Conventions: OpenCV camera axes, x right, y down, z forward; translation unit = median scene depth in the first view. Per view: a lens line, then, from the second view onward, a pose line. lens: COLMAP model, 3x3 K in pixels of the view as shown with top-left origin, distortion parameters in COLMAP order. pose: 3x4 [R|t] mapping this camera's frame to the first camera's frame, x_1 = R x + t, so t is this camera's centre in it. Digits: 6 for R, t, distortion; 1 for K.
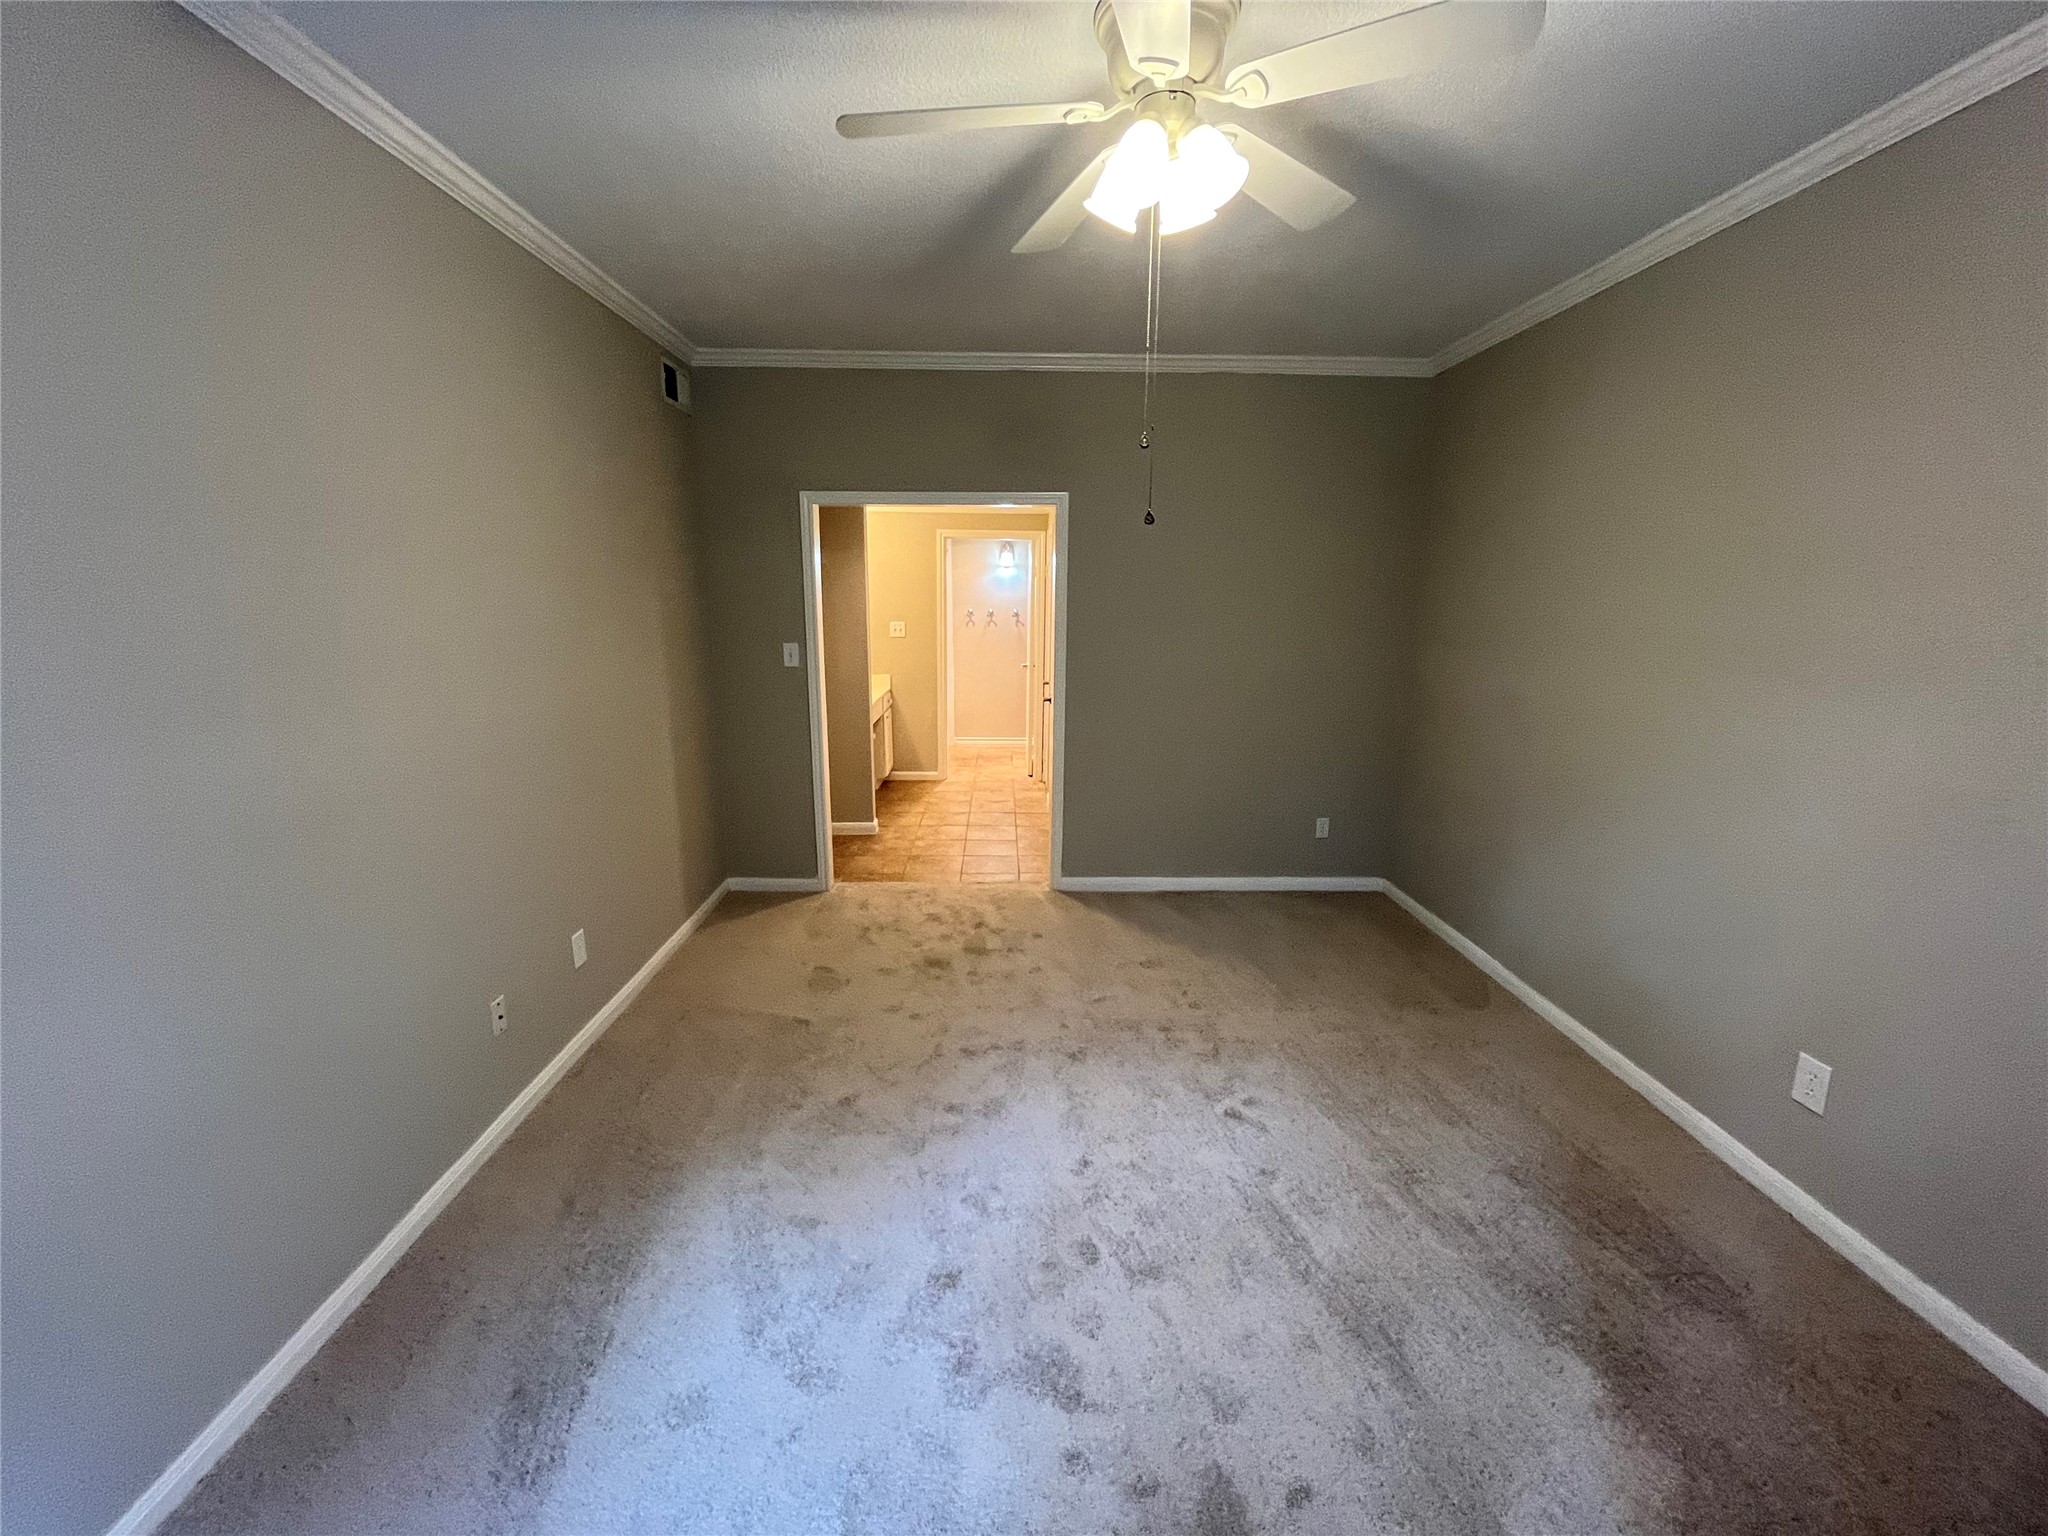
lens RADIAL K [[839.8, 0, 1026.0], [0, 839.8, 772.6], [0, 0, 1]] dist [-0.004356, 0.001000]
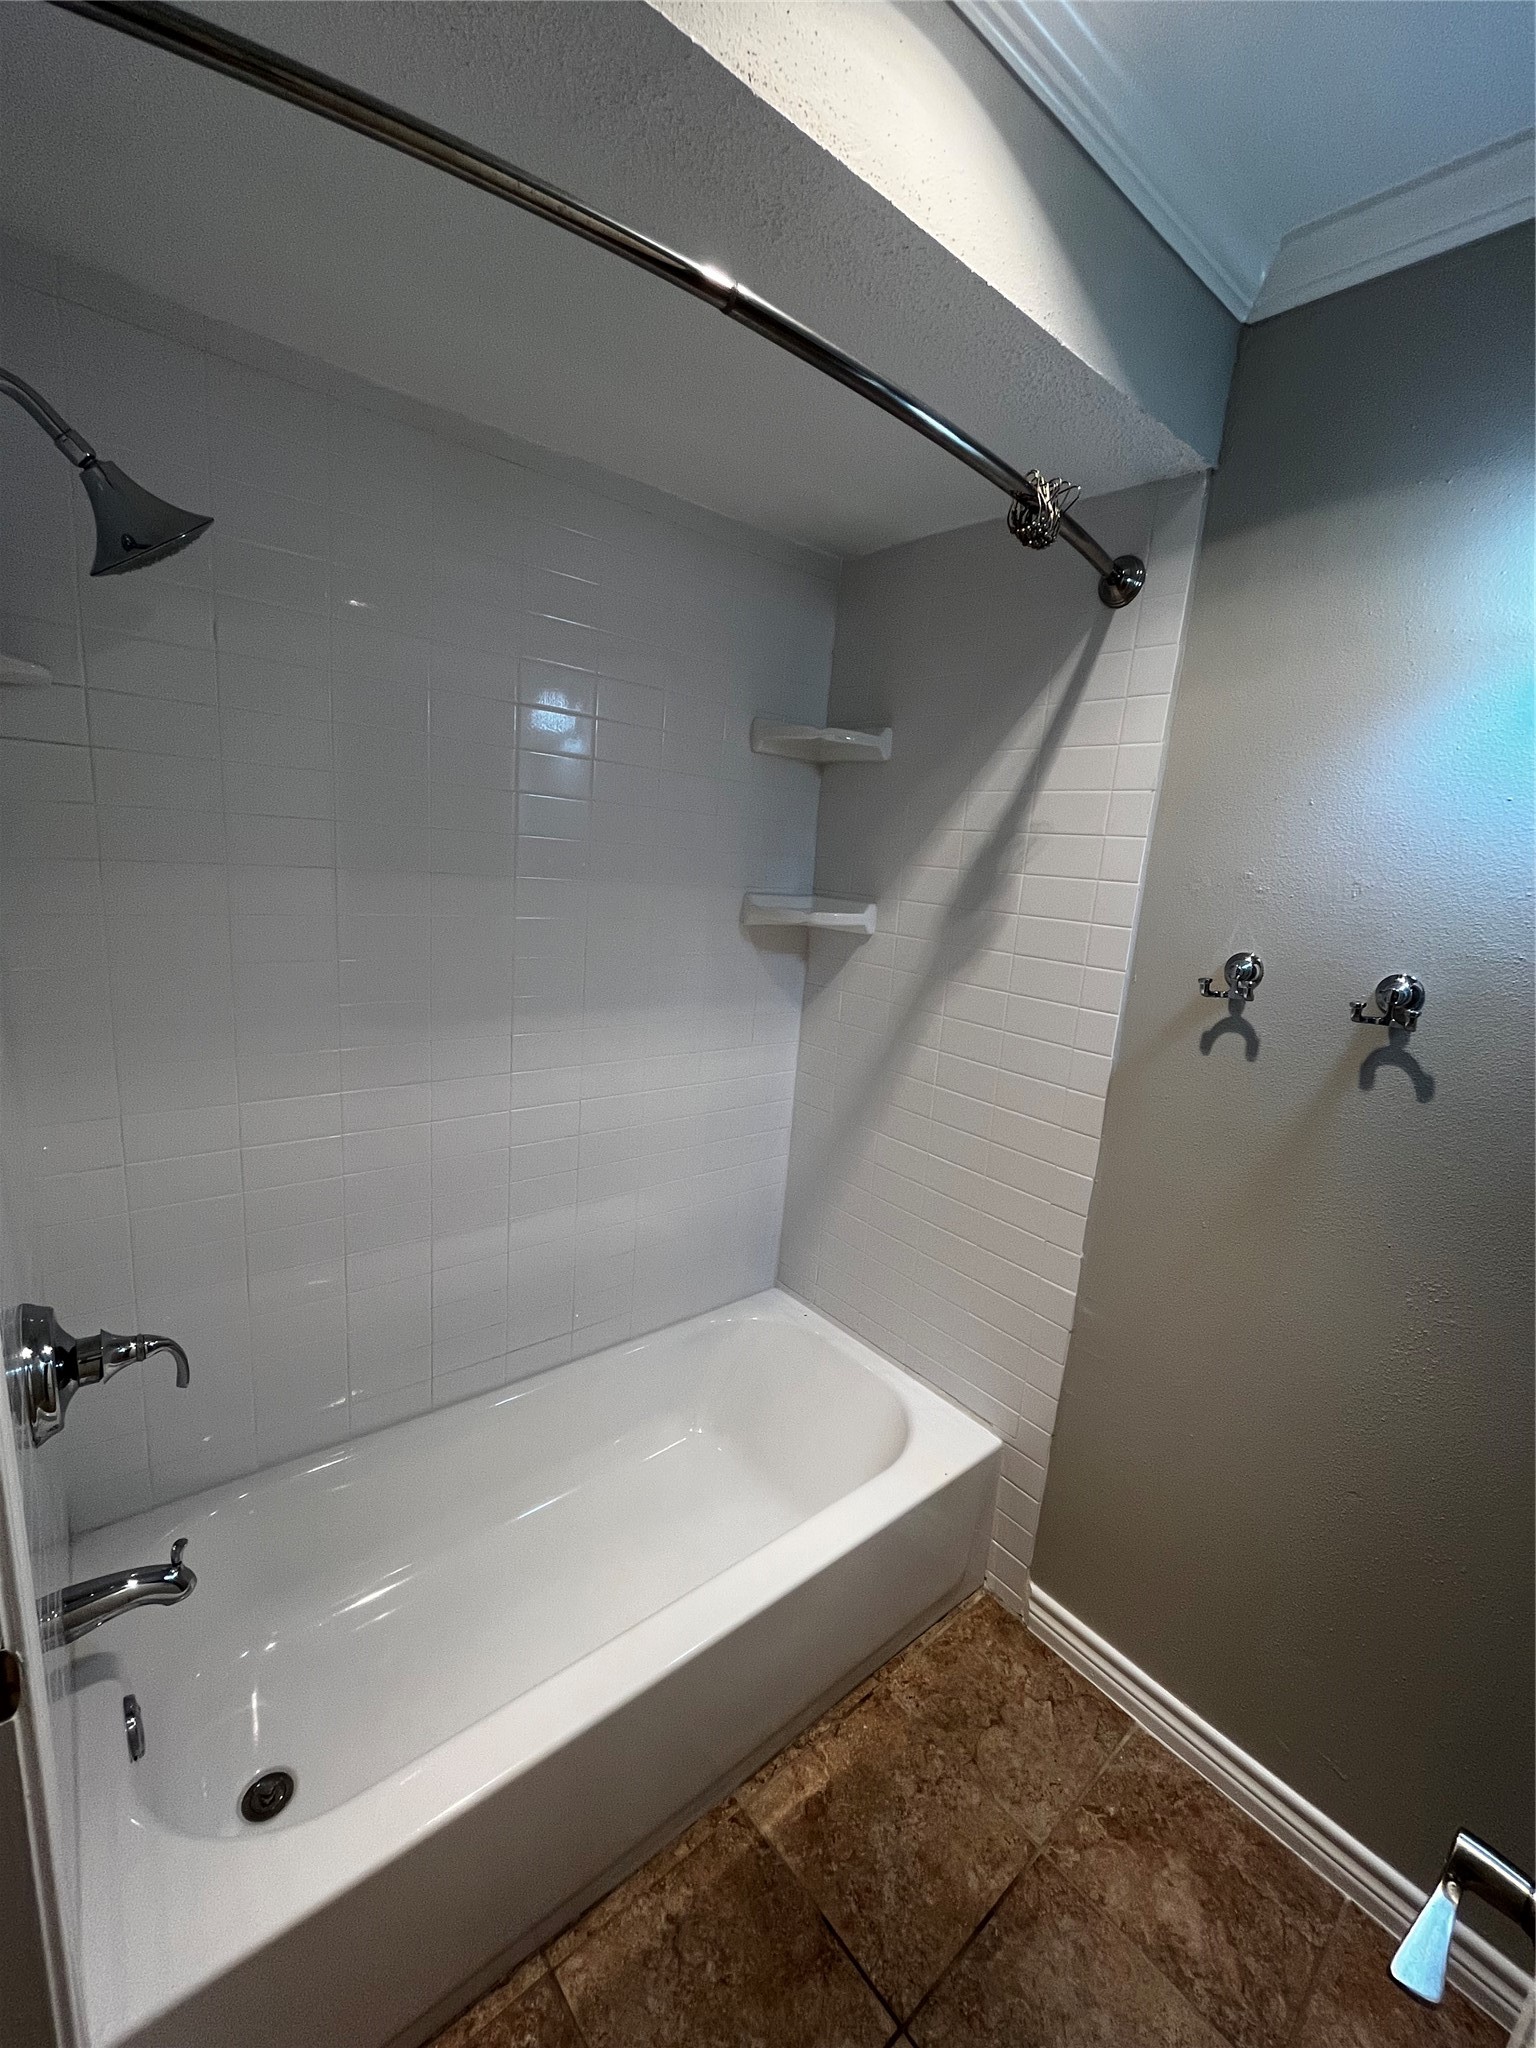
lens RADIAL K [[839.8, 0, 769.2], [0, 839.8, 1021.9], [0, 0, 1]] dist [-0.004356, 0.001000]
pose [[0.629426, 0.204191, -0.749753, -0.006277], [-0.243973, 0.967997, 0.058810, -0.338174], [0.737767, 0.145903, 0.659100, 1.663966]]
